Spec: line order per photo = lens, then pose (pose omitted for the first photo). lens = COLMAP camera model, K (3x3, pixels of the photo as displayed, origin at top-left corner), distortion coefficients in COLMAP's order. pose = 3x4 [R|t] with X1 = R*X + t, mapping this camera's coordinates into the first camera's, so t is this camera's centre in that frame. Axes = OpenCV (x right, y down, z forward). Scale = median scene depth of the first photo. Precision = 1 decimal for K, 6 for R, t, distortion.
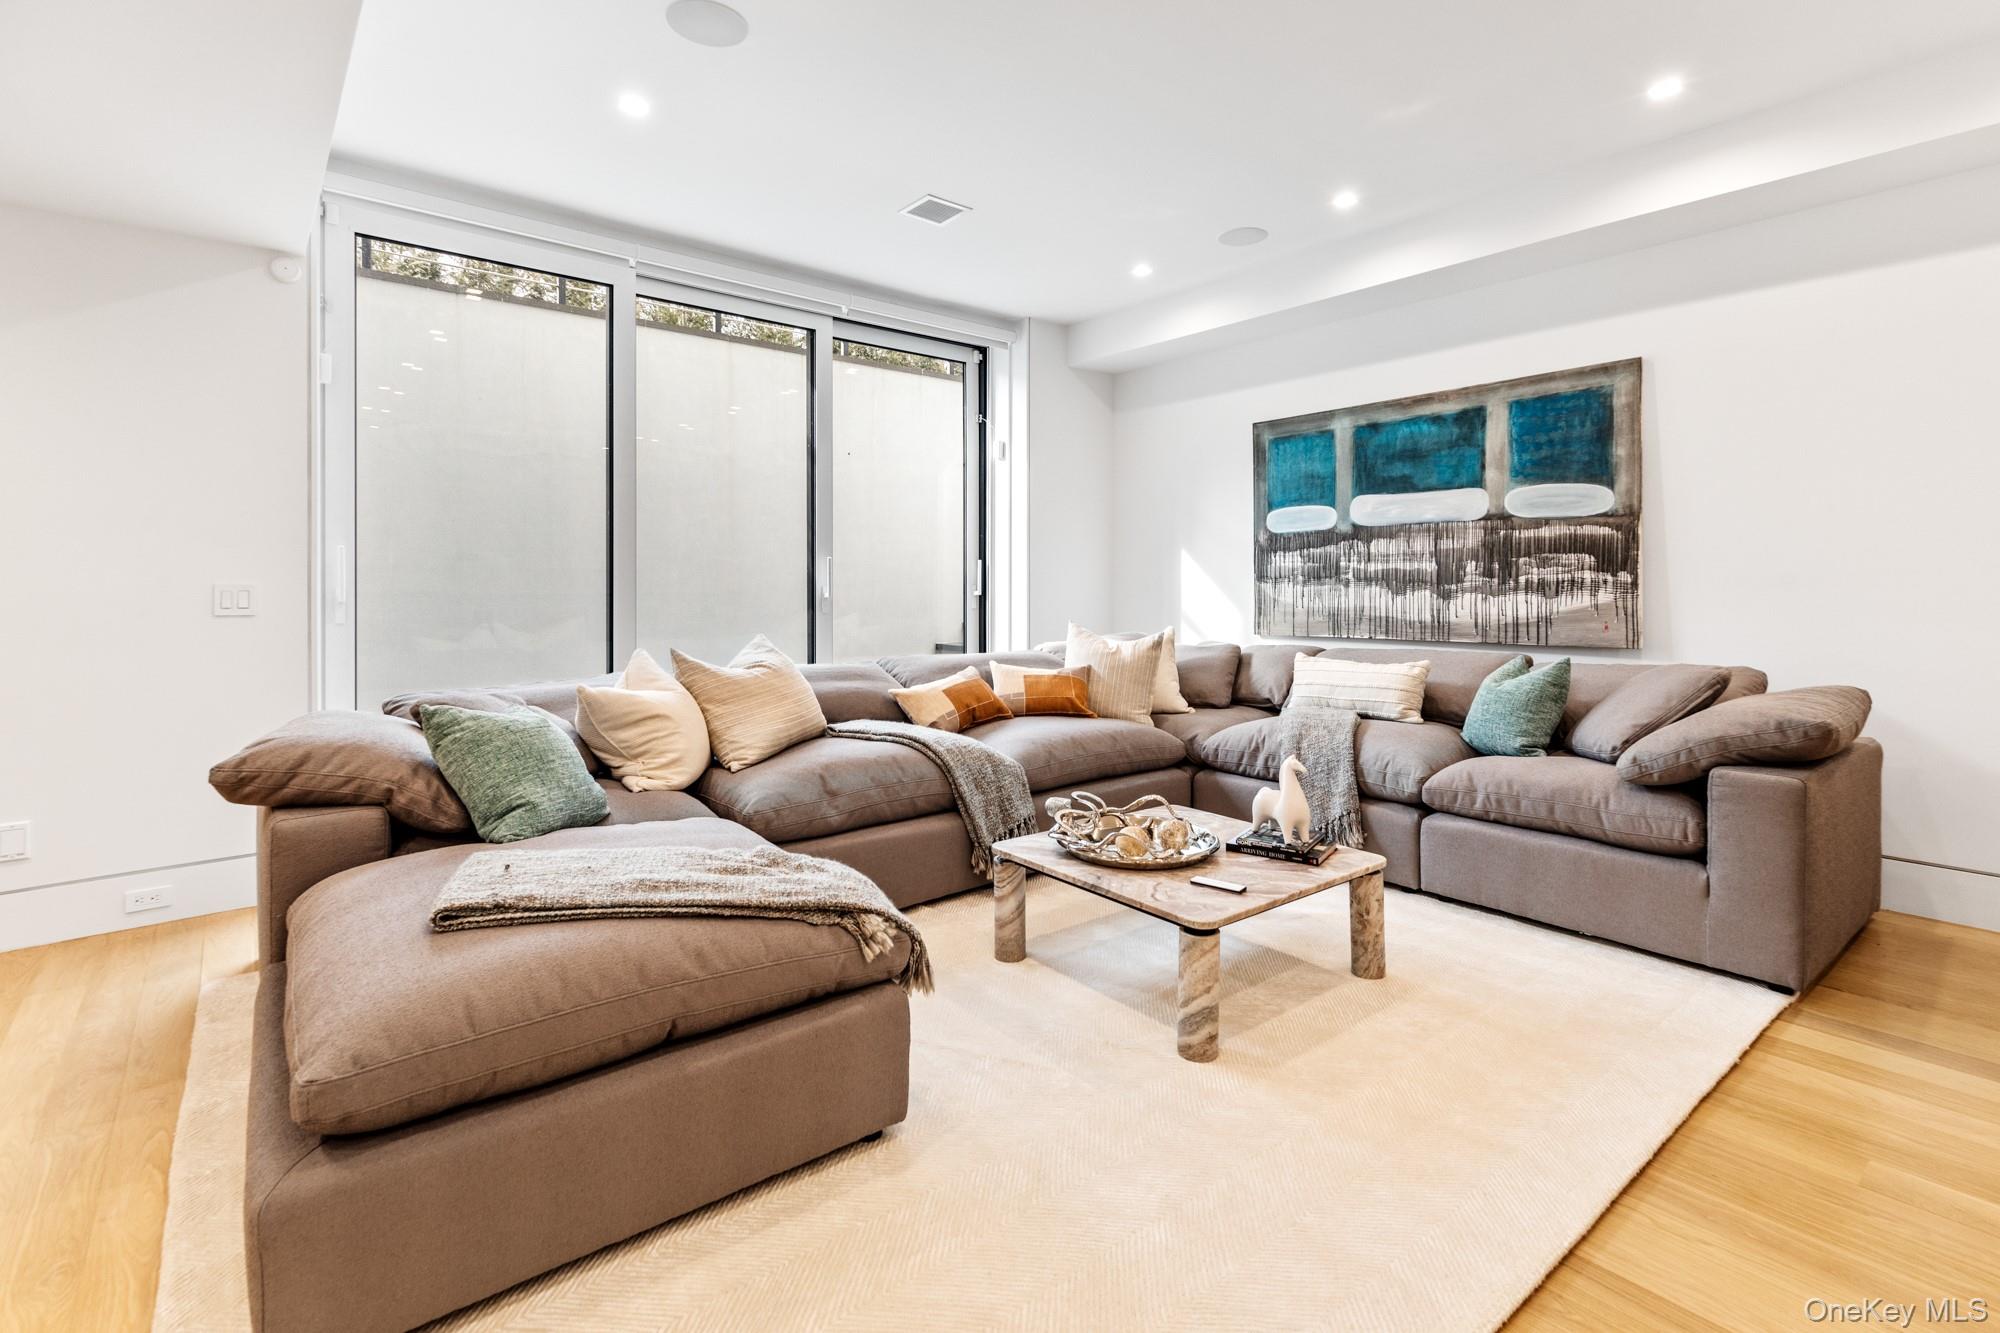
lens RADIAL K [[940.0, 0, 1002.9], [0, 940.0, 582.0], [0, 0, 1]] dist [0.012022, -0.002907]
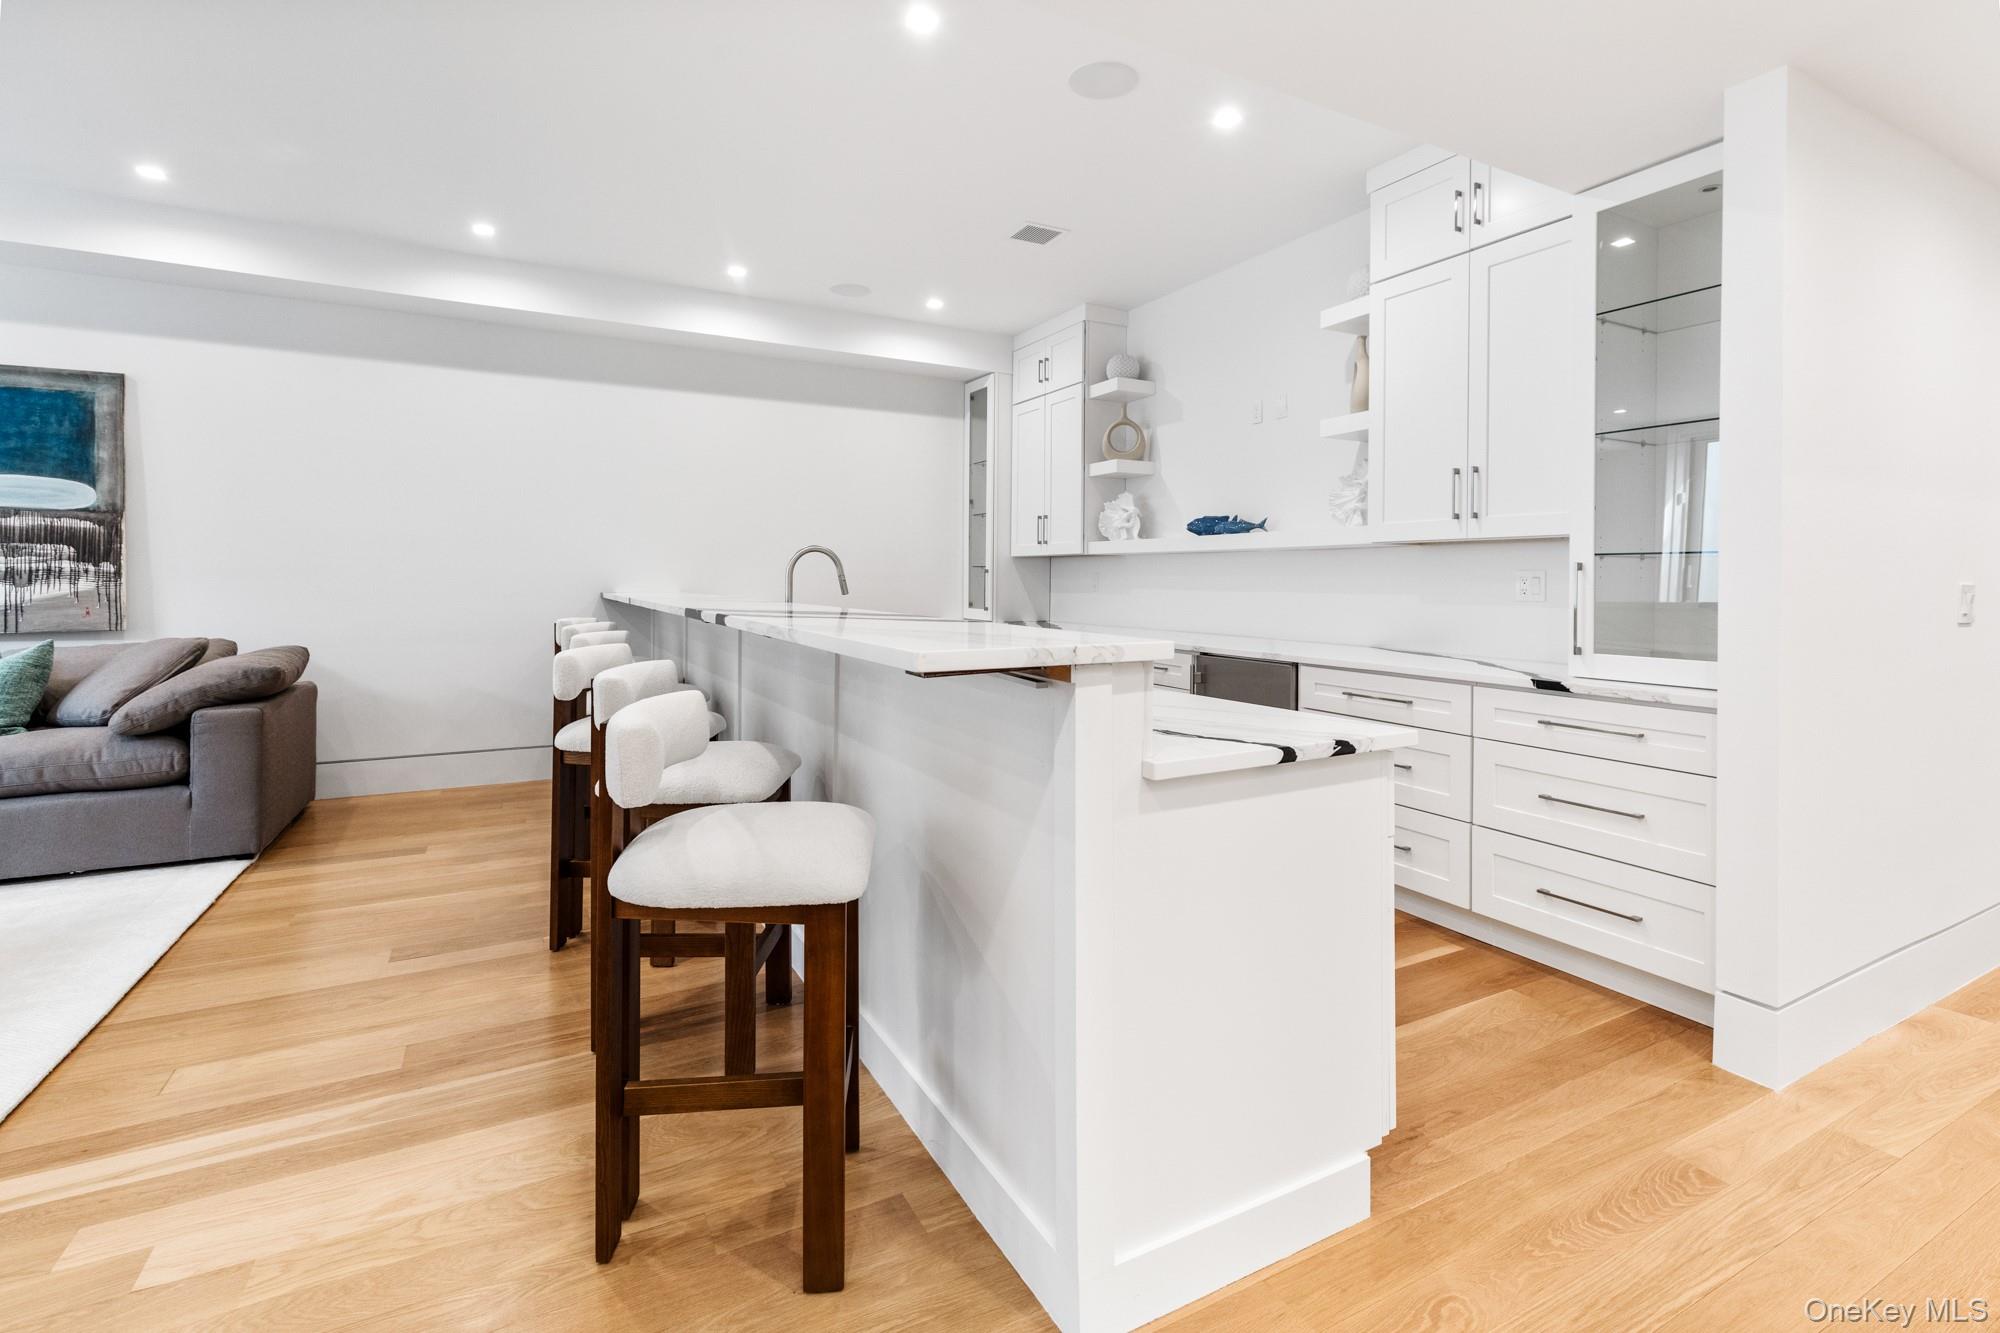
lens RADIAL K [[940.0, 0, 1037.0], [0, 940.0, 586.6], [0, 0, 1]] dist [0.012022, -0.002907]
pose [[0.188666, -0.005613, 0.982025, -0.239952], [-0.007954, 0.999942, 0.007244, 0.000960], [-0.982009, -0.009177, 0.188610, -0.297510]]
